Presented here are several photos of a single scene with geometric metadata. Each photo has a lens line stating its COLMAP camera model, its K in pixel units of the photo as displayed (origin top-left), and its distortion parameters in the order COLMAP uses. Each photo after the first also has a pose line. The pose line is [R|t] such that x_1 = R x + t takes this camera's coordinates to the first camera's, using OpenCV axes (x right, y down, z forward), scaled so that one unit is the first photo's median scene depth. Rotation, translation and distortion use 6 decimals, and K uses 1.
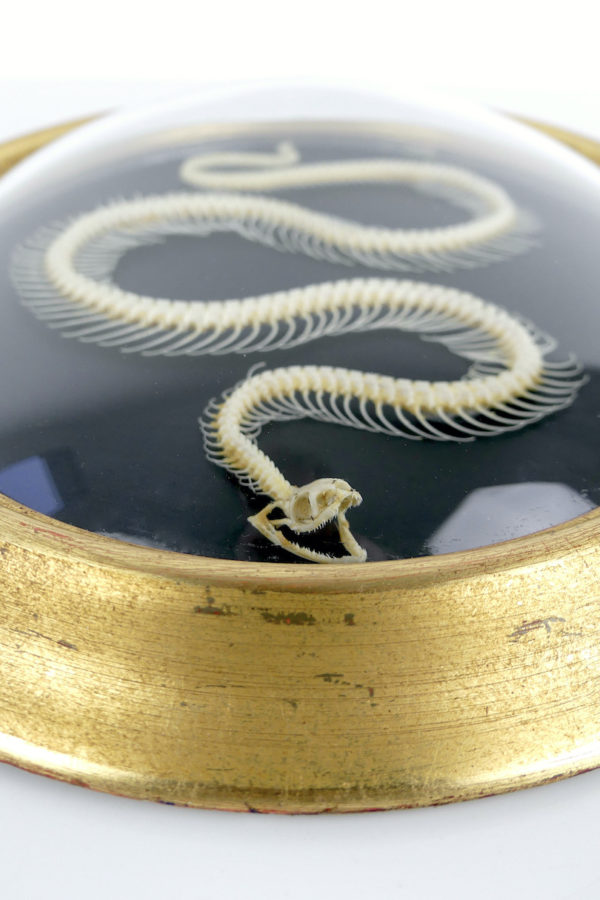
lens RADIAL K [[1064.1, 0, 303.7], [0, 1064.1, 454.2], [0, 0, 1]] dist [-0.063531, 0.000000]
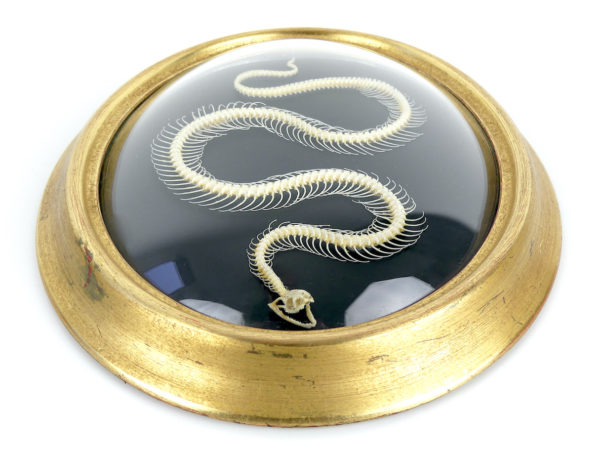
lens RADIAL K [[760.2, 0, 288.0], [0, 760.2, 222.5], [0, 0, 1]] dist [-0.022645, 0.000000]
pose [[0.999526, 0.009168, -0.029404, 0.049952], [-0.006724, 0.996596, 0.082162, -0.320417], [0.030057, -0.081925, 0.996185, -0.837294]]
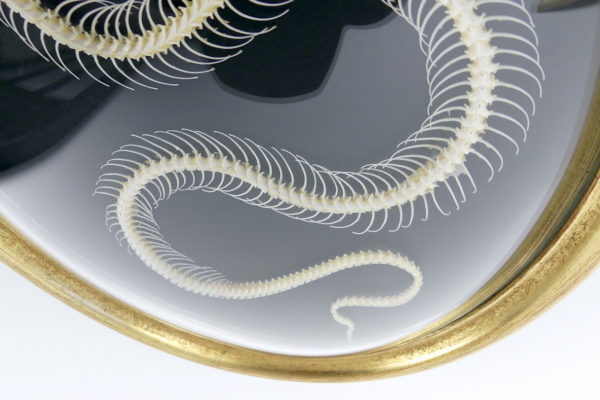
lens RADIAL K [[524.8, 0, 302.7], [0, 524.8, 200.7], [0, 0, 1]] dist [-0.014913, -0.010218]
pose [[-0.962079, 0.105843, 0.251398, -0.339136], [-0.044446, -0.970159, 0.238363, -0.759846], [0.269125, 0.218150, 0.938074, 1.042243]]
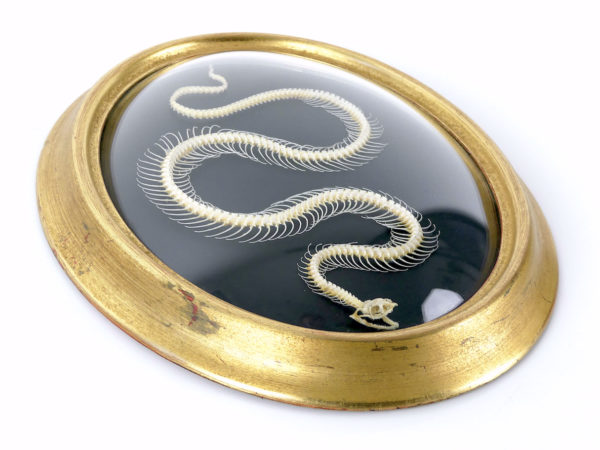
lens RADIAL K [[1344.4, 0, 296.2], [0, 1344.4, 223.8], [0, 0, 1]] dist [0.192261, 0.000000]
pose [[0.944376, -0.113065, 0.308820, -1.465484], [0.094248, 0.992702, 0.075236, -0.535201], [-0.315073, -0.041945, 0.948140, -2.650079]]
